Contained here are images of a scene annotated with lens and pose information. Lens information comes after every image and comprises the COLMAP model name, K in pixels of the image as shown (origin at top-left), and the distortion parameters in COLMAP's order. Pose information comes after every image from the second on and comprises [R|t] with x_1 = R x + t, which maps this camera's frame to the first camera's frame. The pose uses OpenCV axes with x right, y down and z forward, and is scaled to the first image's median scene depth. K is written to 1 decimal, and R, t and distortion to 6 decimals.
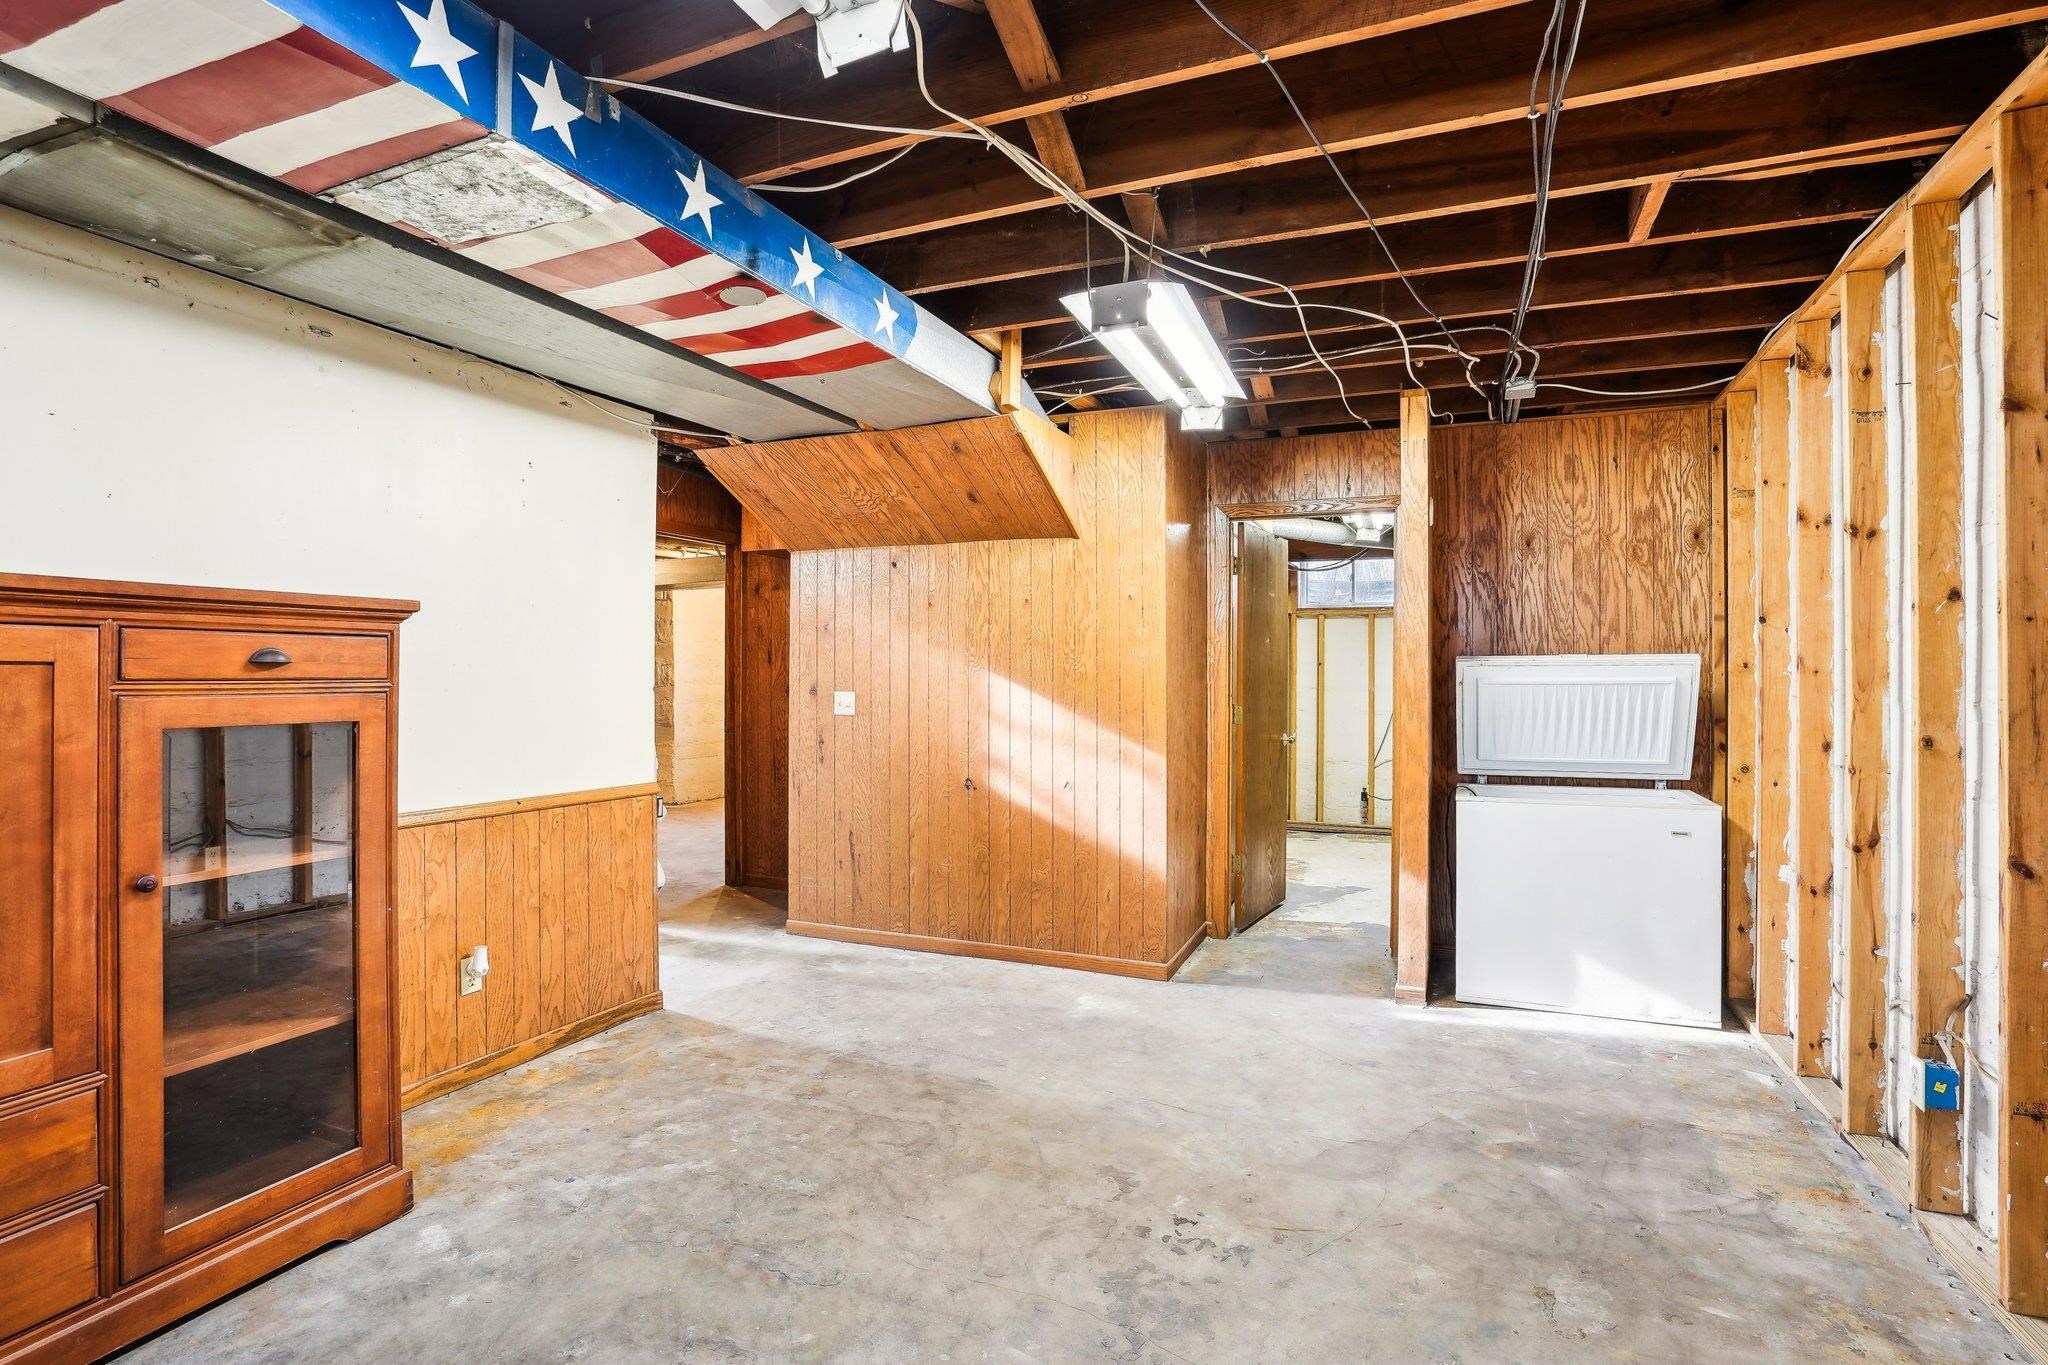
lens RADIAL K [[961.7, 0, 1038.9], [0, 961.7, 673.8], [0, 0, 1]] dist [-0.028556, 0.004320]
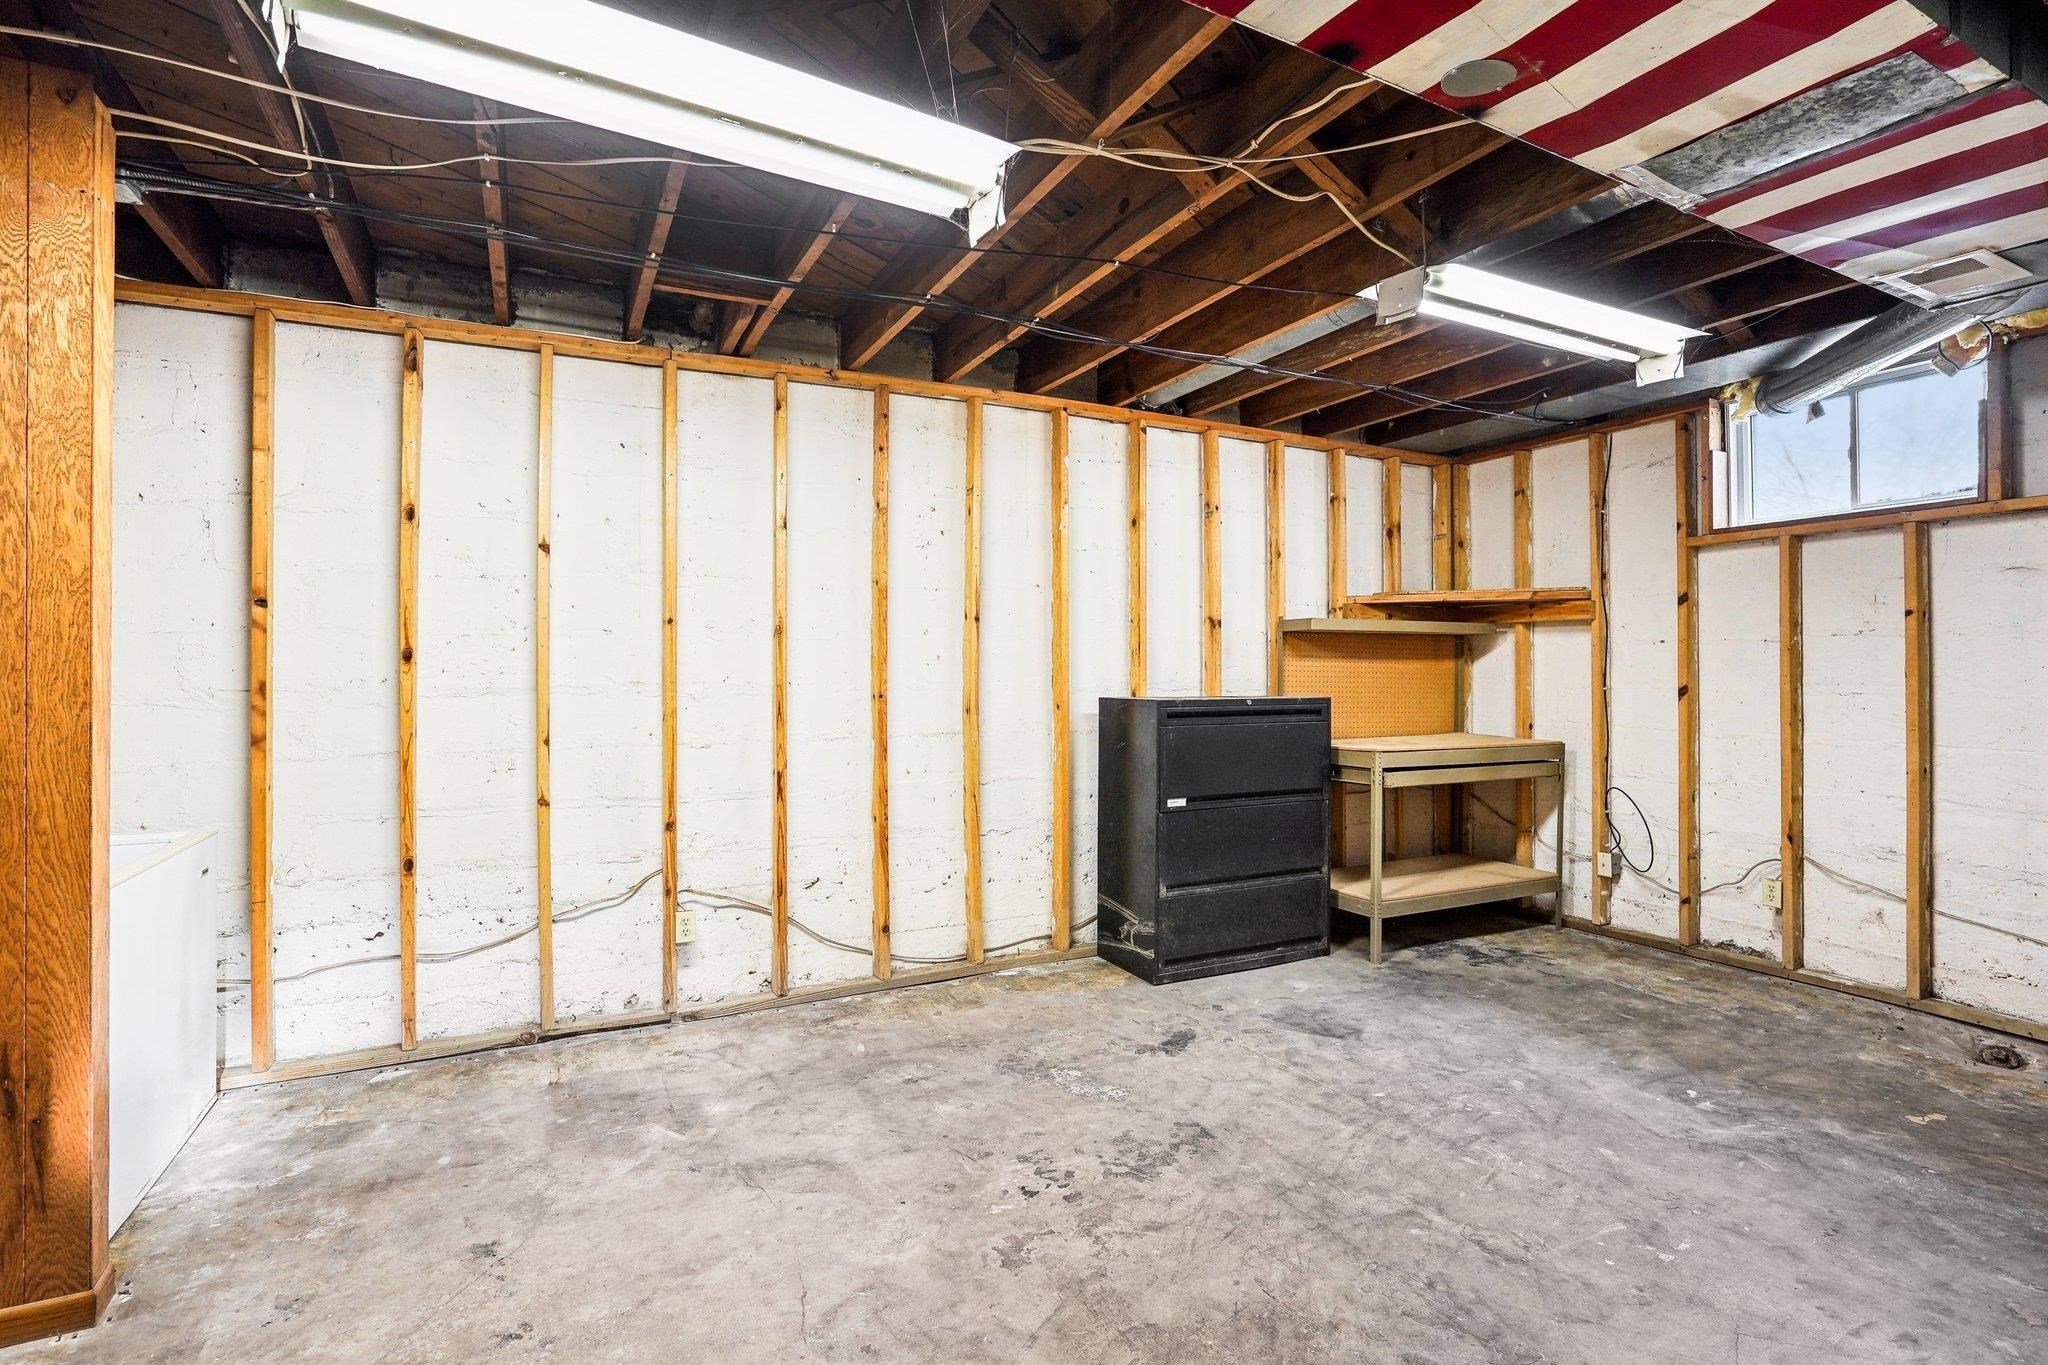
lens RADIAL K [[961.7, 0, 1036.1], [0, 961.7, 674.7], [0, 0, 1]] dist [-0.028556, 0.004320]
pose [[-0.757924, -0.002041, 0.652340, -0.531325], [-0.000293, 0.999996, 0.002789, 0.010565], [-0.652343, 0.001923, -0.757921, 1.785893]]
